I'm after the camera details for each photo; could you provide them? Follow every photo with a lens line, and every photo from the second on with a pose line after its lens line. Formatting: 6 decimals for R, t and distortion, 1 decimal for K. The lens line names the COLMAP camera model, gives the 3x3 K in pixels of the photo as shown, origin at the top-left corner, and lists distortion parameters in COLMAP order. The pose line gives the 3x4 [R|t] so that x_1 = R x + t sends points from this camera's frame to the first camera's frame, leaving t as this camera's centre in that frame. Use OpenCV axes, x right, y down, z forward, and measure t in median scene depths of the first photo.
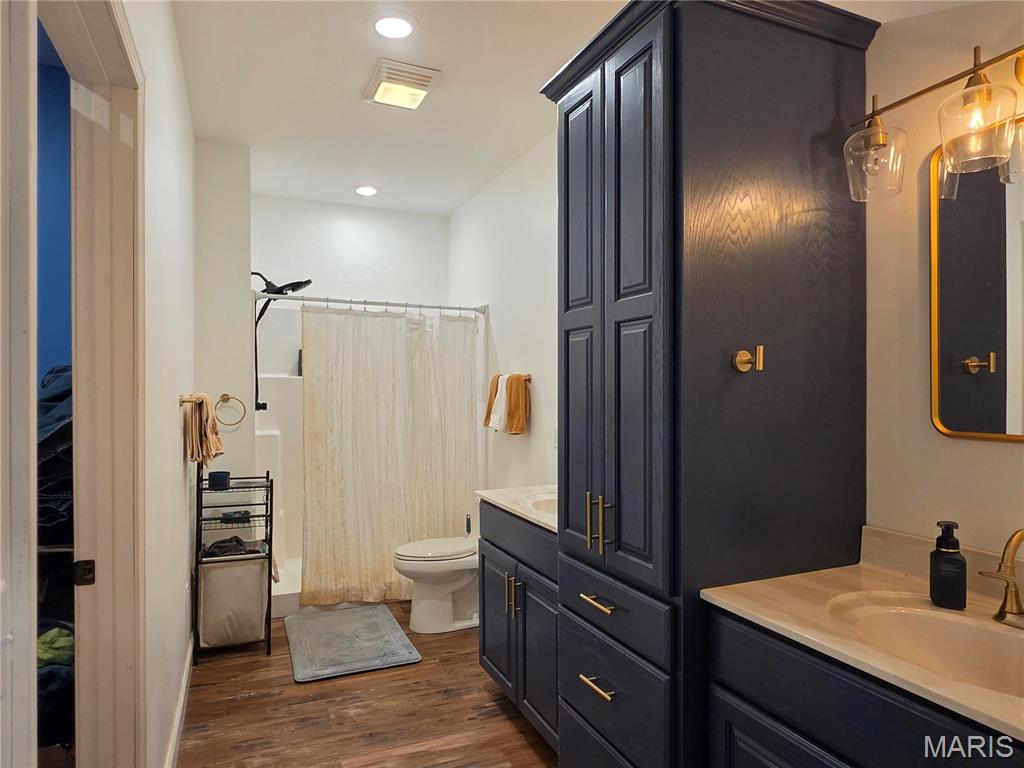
lens RADIAL K [[635.0, 0, 512.0], [0, 635.0, 384.0], [0, 0, 1]] dist [-0.077055, -0.000290]
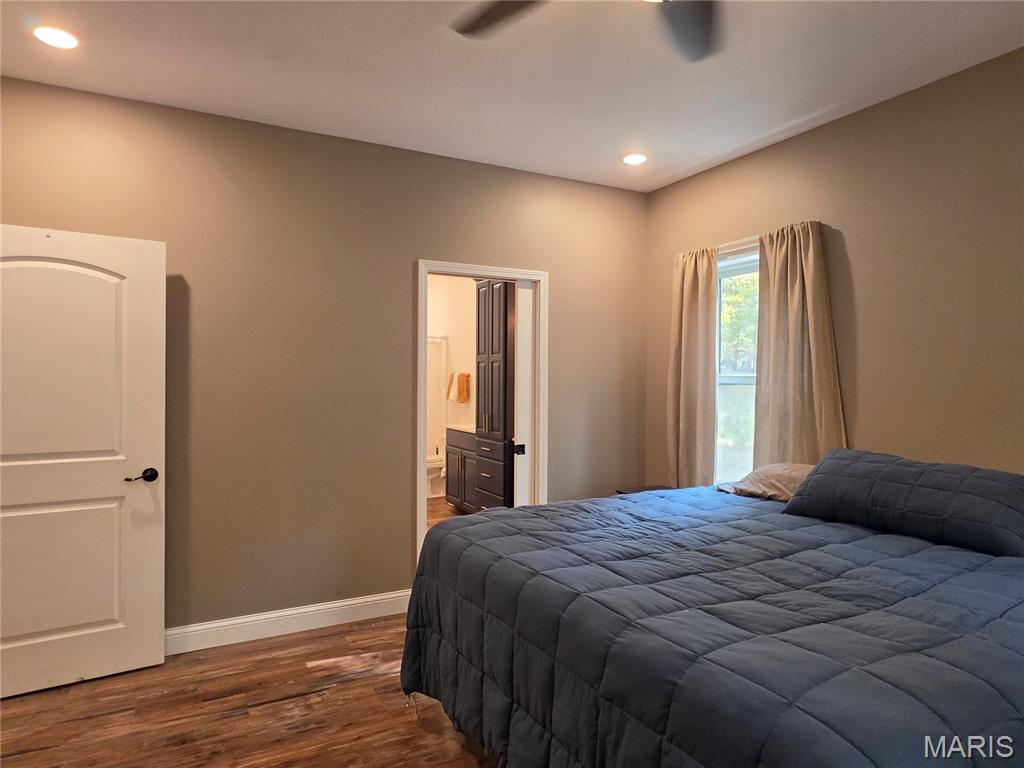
lens RADIAL K [[604.5, 0, 512.0], [0, 604.5, 384.0], [0, 0, 1]] dist [0.001447, 0.000682]
pose [[0.996610, 0.004987, 0.082125, 0.009596], [-0.006509, 0.999812, 0.018280, -0.028533], [-0.082018, -0.018752, 0.996454, -1.579636]]
